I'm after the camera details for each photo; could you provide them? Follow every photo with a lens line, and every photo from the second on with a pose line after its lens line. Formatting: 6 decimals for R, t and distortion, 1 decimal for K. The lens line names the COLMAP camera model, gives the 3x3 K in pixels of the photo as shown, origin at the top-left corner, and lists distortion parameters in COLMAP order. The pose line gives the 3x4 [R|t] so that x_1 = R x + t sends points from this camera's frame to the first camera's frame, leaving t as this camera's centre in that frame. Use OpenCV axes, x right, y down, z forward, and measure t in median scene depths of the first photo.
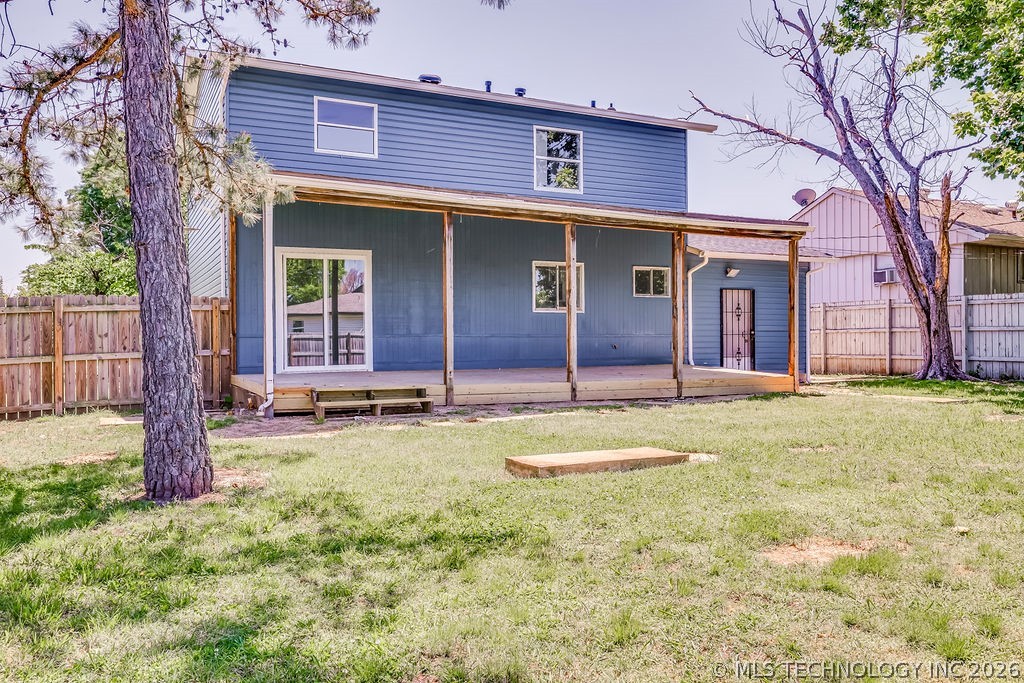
lens RADIAL K [[800.5, 0, 518.3], [0, 800.5, 341.3], [0, 0, 1]] dist [0.007322, 0.007388]
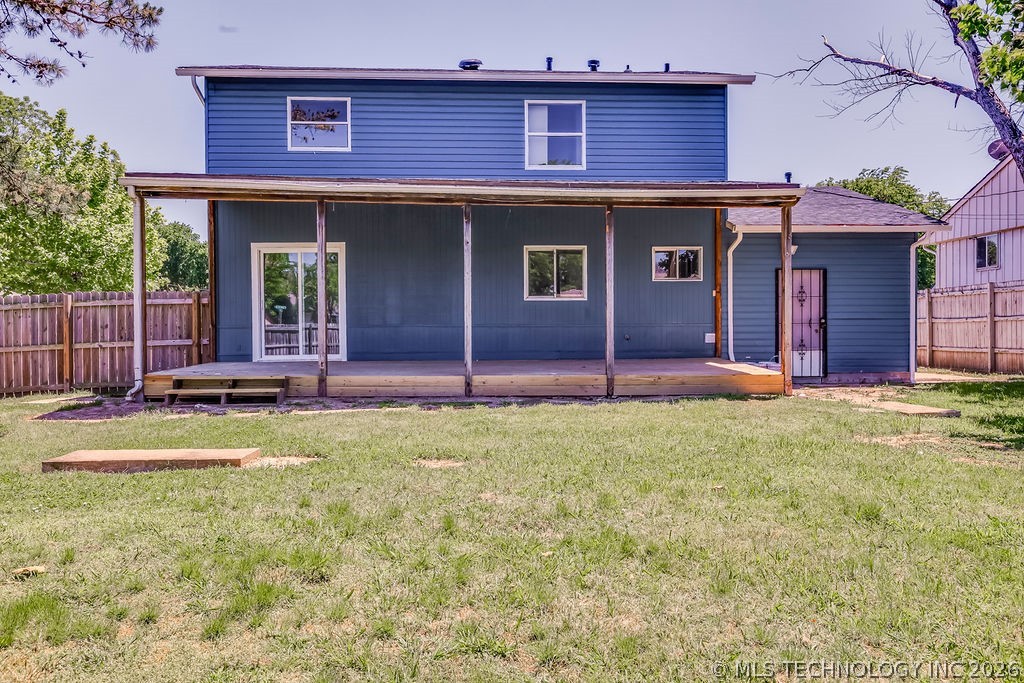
lens RADIAL K [[800.5, 0, 515.4], [0, 800.5, 339.1], [0, 0, 1]] dist [0.007322, 0.007388]
pose [[0.920115, 0.003700, -0.391630, 0.370914], [0.000303, 0.999948, 0.010159, -0.000716], [0.391647, -0.009466, 0.920067, 0.130784]]
